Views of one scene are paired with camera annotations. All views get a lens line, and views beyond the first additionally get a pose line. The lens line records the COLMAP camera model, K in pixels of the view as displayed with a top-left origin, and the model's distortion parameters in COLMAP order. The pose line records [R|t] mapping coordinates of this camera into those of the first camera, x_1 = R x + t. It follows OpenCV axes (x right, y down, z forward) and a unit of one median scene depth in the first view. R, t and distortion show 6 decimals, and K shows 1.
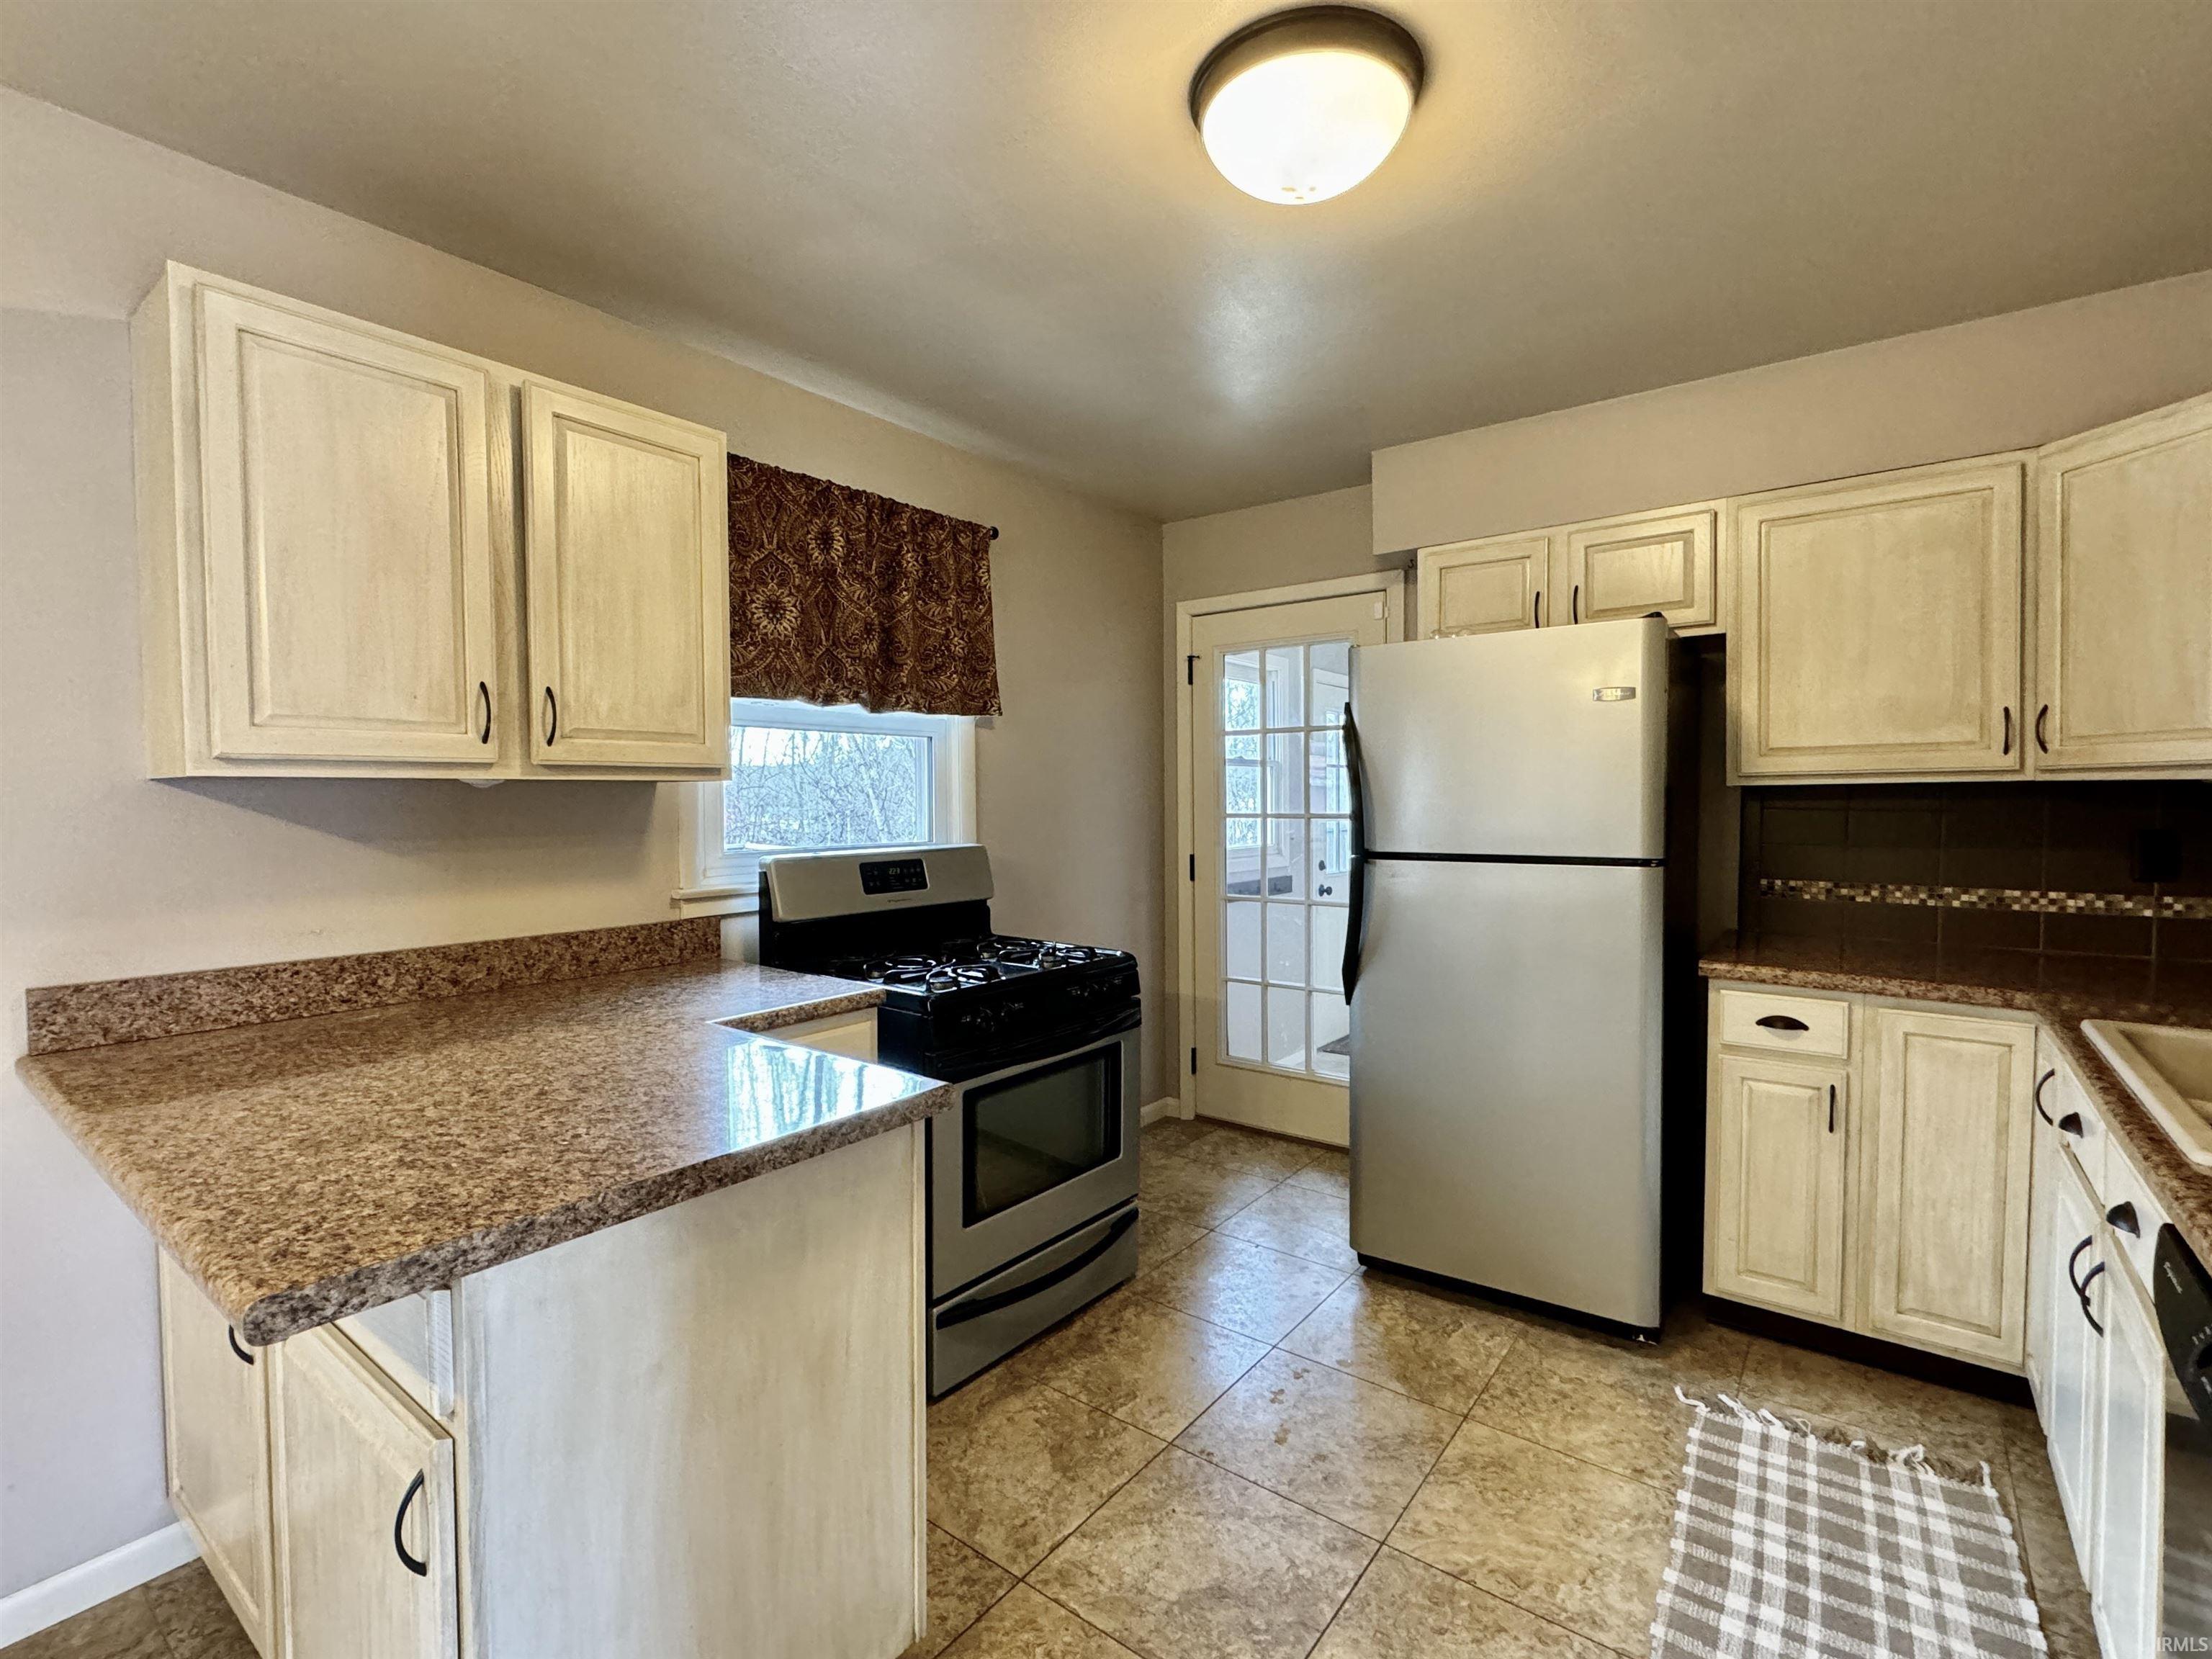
lens RADIAL K [[1032.1, 0, 1106.0], [0, 1032.1, 829.5], [0, 0, 1]] dist [-0.002546, -0.000435]
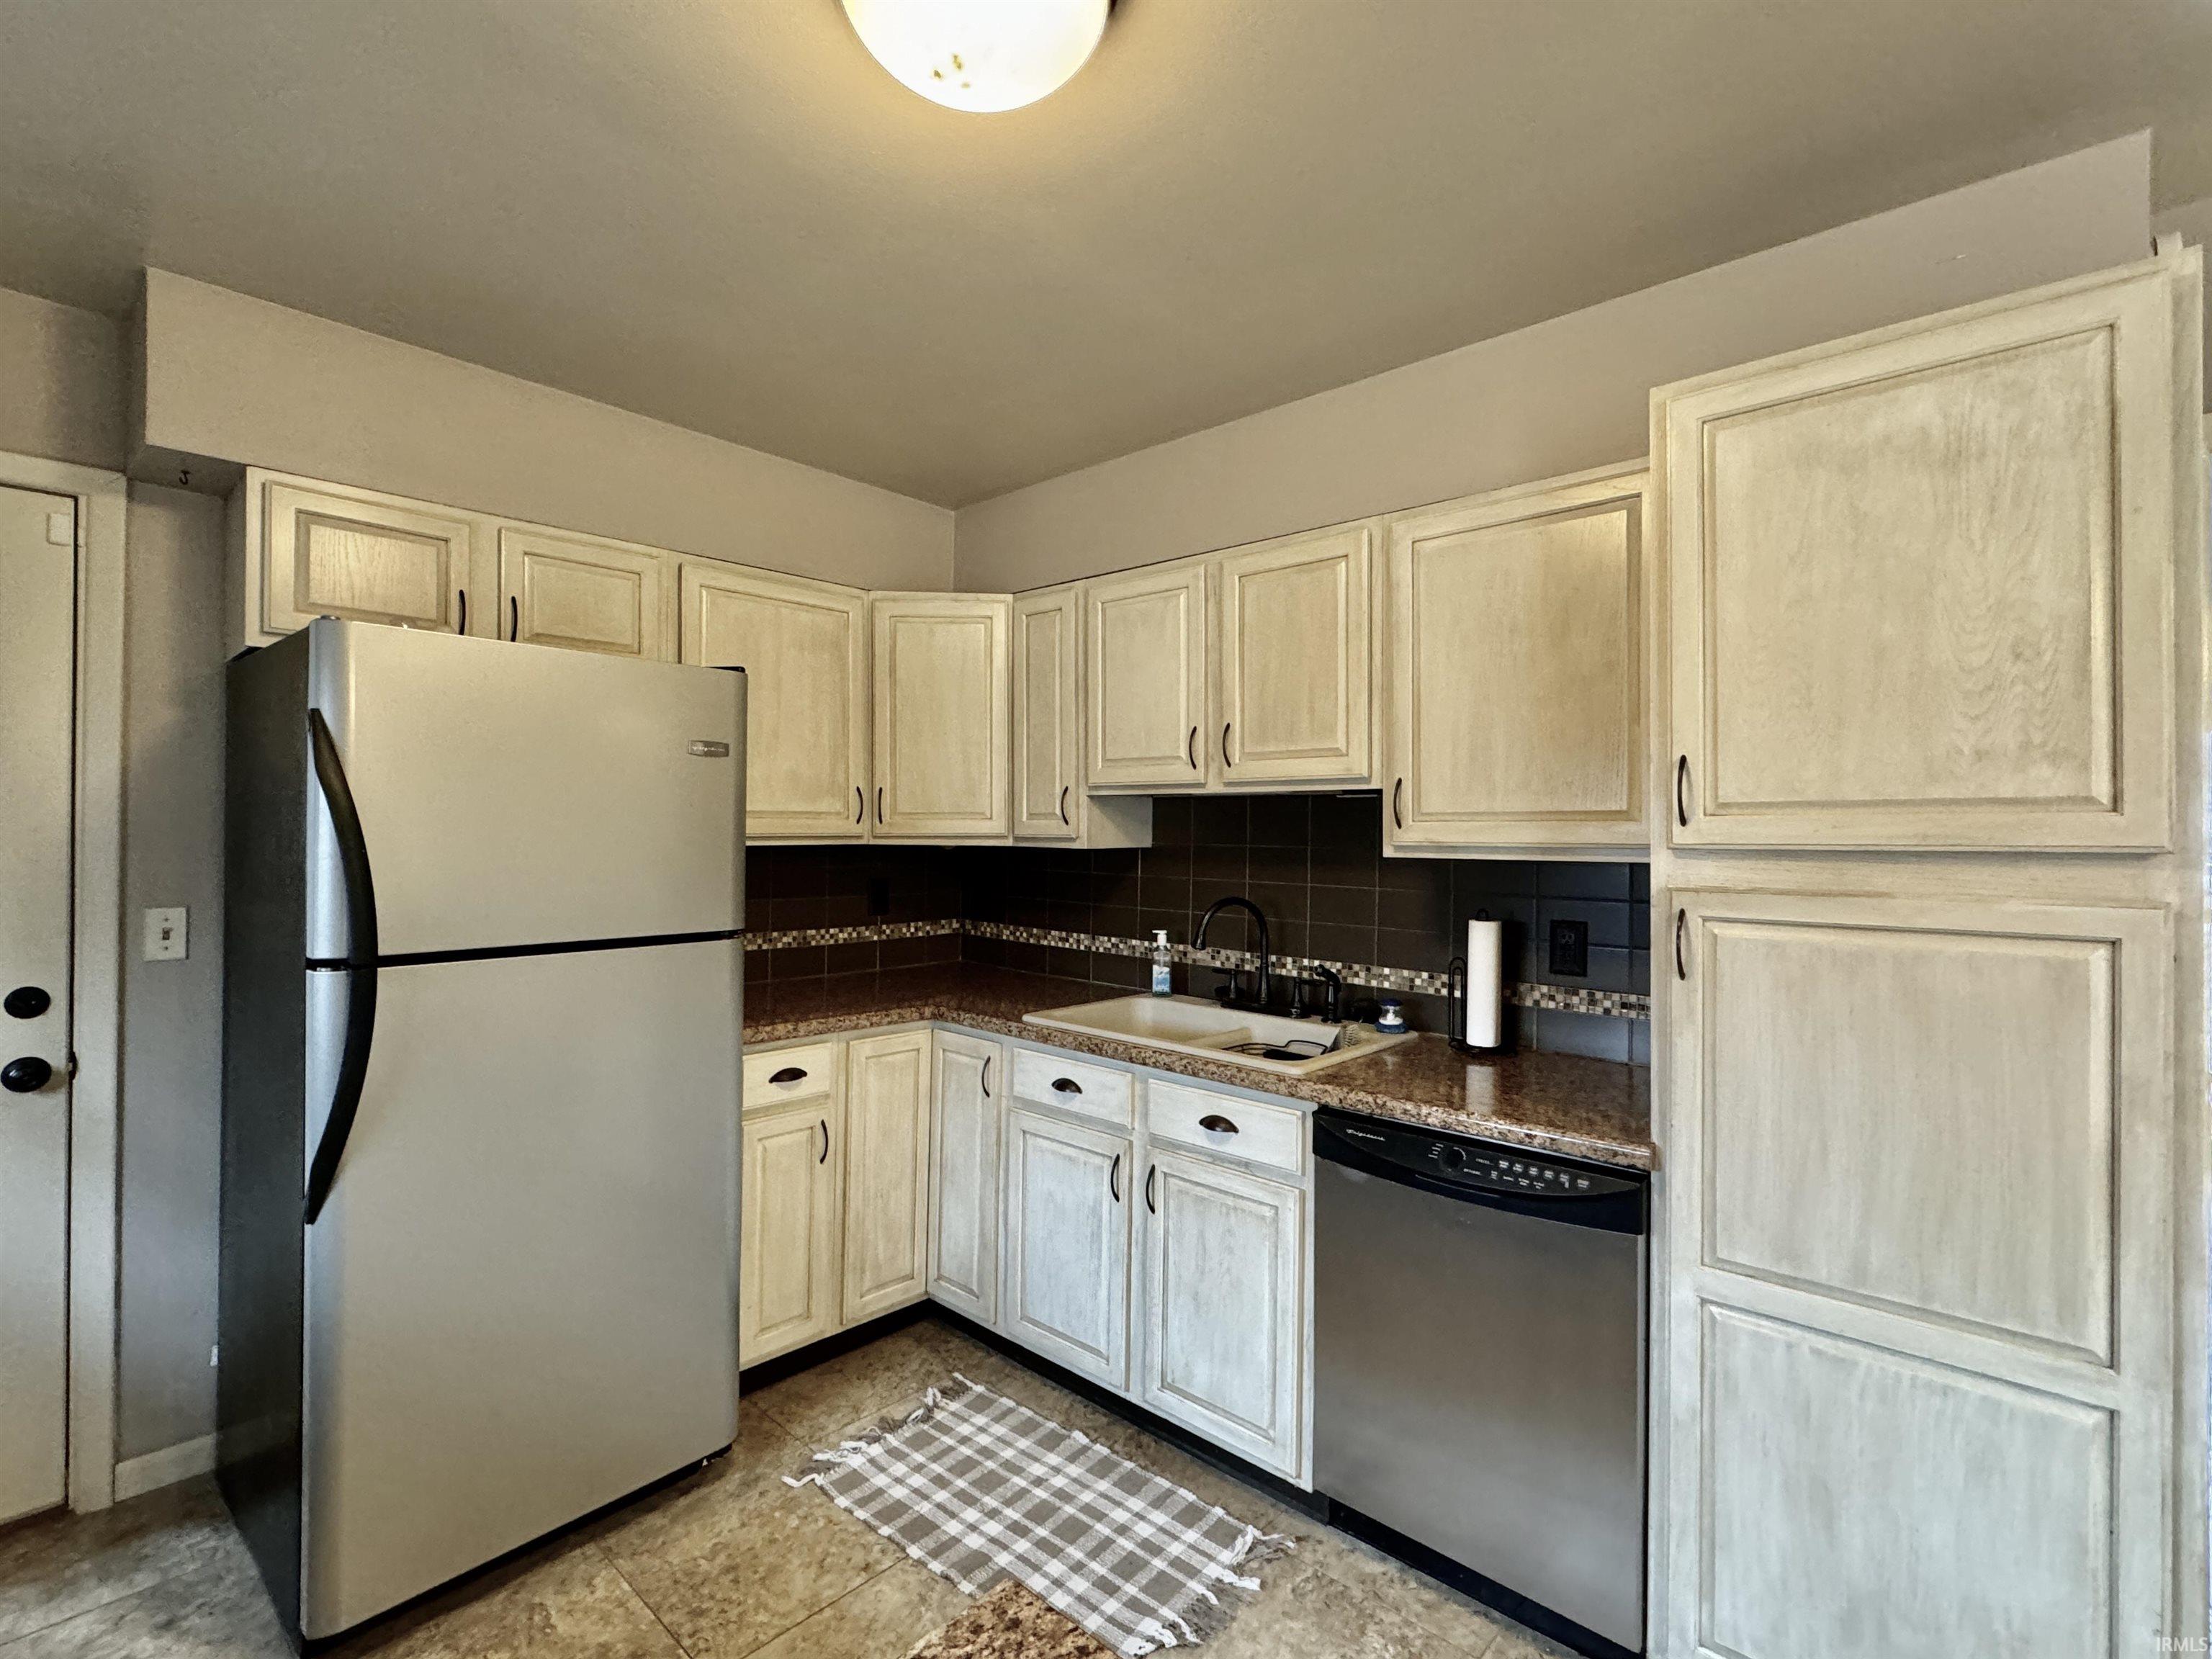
lens RADIAL K [[1032.1, 0, 1106.0], [0, 1032.1, 829.5], [0, 0, 1]] dist [-0.002546, -0.000435]
pose [[0.081525, 0.011194, 0.996608, -0.378158], [0.024383, 0.999615, -0.013223, -0.041810], [-0.996373, 0.025378, 0.081221, 0.597554]]
